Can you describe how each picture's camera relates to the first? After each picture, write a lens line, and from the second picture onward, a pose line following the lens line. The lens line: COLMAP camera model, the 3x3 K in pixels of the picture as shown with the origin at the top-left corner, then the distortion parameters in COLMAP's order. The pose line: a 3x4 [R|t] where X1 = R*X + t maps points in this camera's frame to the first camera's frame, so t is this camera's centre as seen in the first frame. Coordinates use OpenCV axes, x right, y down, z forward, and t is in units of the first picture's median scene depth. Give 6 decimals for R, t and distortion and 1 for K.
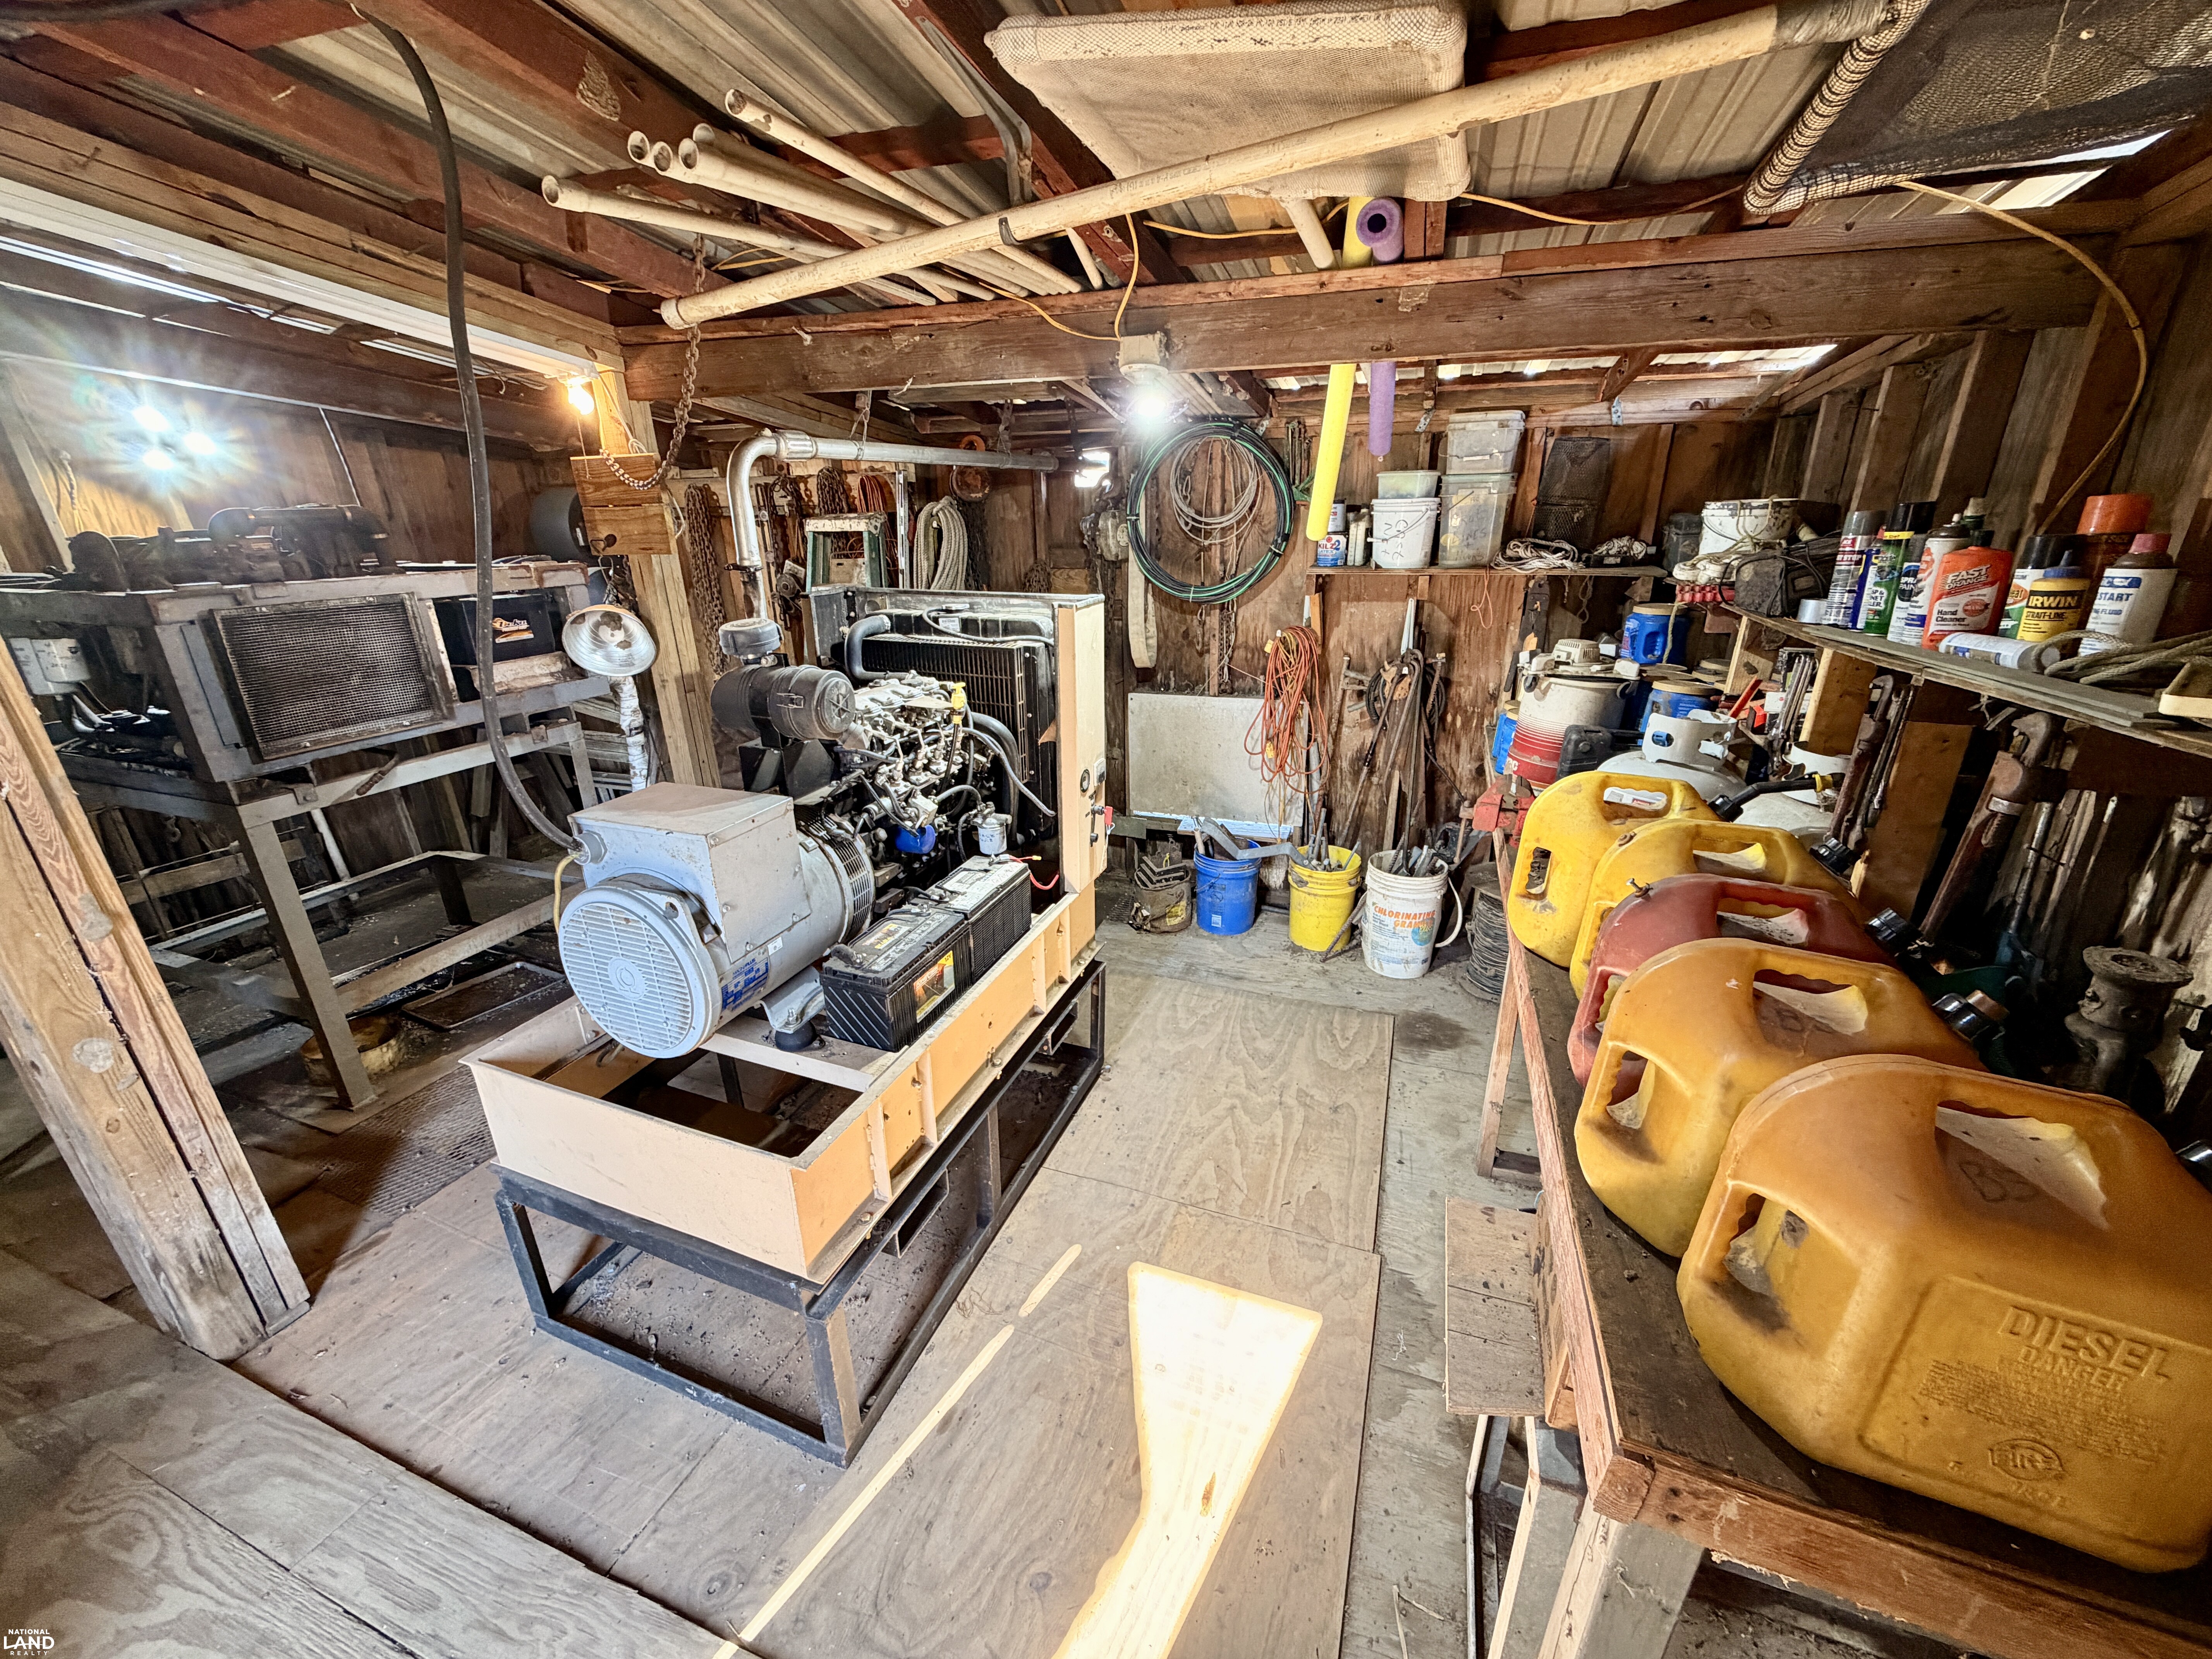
lens RADIAL K [[879.4, 0, 1103.5], [0, 879.4, 834.9], [0, 0, 1]] dist [0.000489, 0.000249]
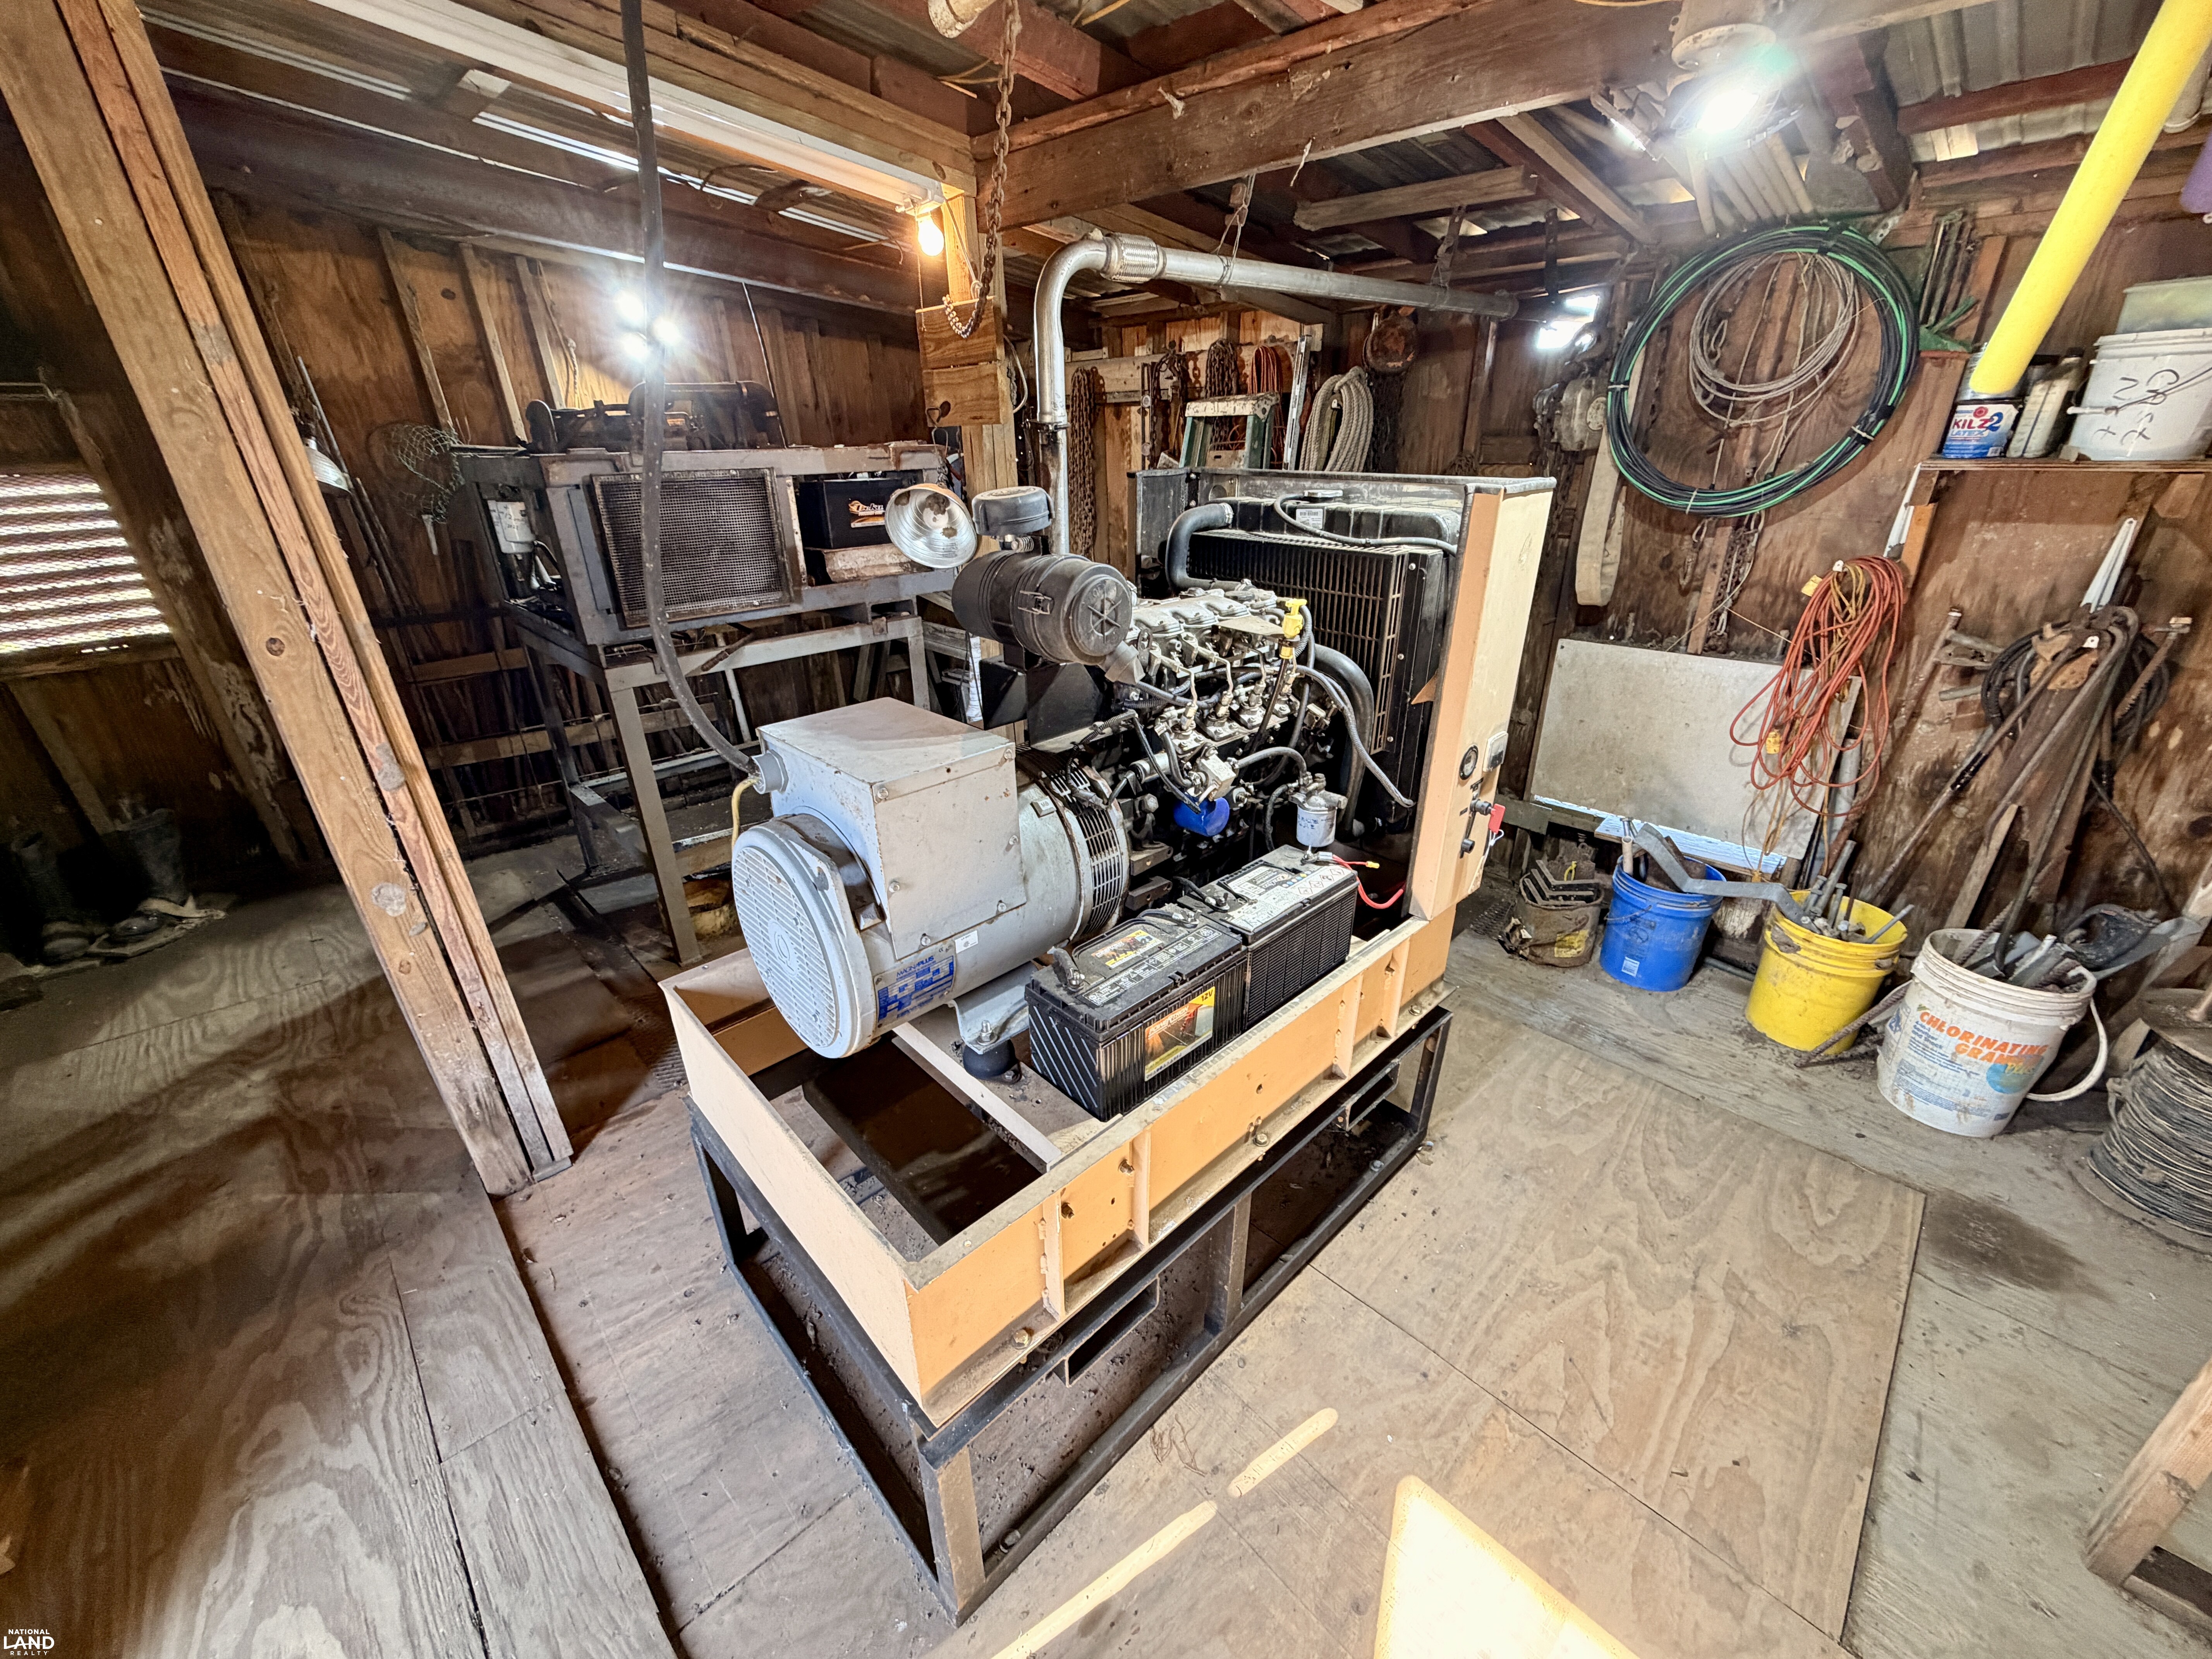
lens RADIAL K [[879.4, 0, 1103.5], [0, 879.4, 834.9], [0, 0, 1]] dist [0.000489, 0.000249]
pose [[0.904053, 0.177361, -0.388884, -0.002090], [-0.145793, 0.983236, 0.109502, -0.037891], [0.401786, -0.042299, 0.914756, 0.254740]]
